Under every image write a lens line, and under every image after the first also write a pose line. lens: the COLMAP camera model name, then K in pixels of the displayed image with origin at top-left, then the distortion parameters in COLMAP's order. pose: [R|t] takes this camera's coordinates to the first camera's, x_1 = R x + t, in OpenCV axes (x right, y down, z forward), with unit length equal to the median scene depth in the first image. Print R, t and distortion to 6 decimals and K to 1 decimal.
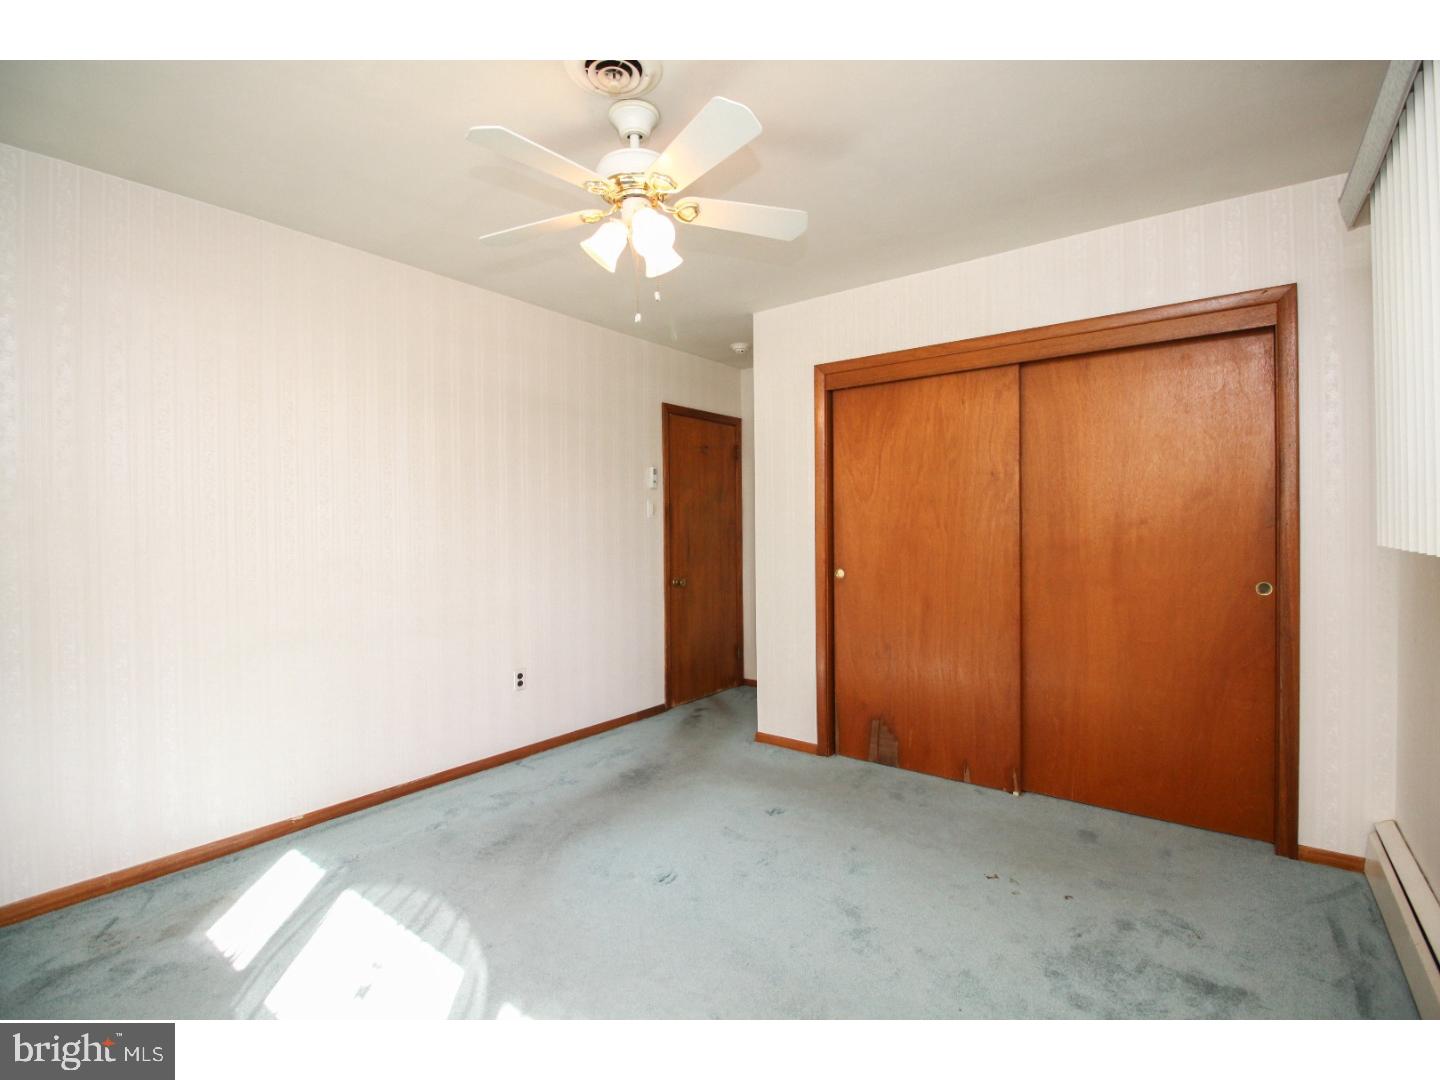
lens RADIAL K [[667.8, 0, 719.0], [0, 667.8, 534.9], [0, 0, 1]] dist [-0.003744, -0.002888]
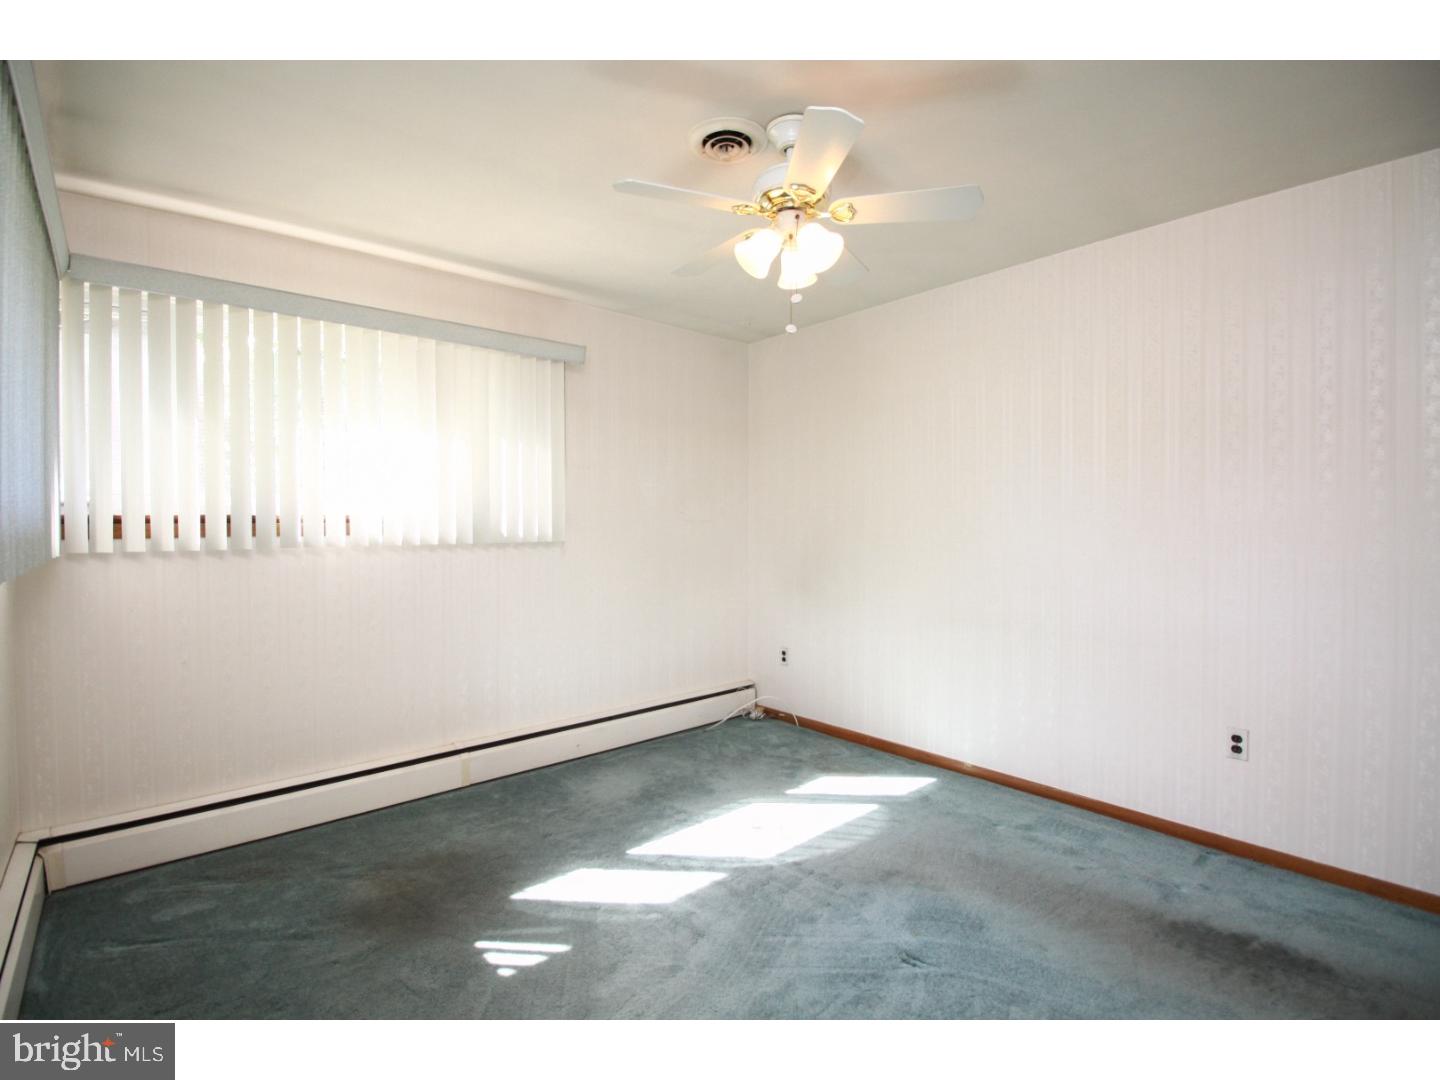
lens RADIAL K [[667.8, 0, 719.0], [0, 667.8, 533.9], [0, 0, 1]] dist [-0.003744, -0.002888]
pose [[-0.202615, 0.016257, -0.979123, 0.772334], [-0.001182, 0.999857, 0.016846, -0.025163], [0.979258, 0.004571, -0.202567, 0.938099]]
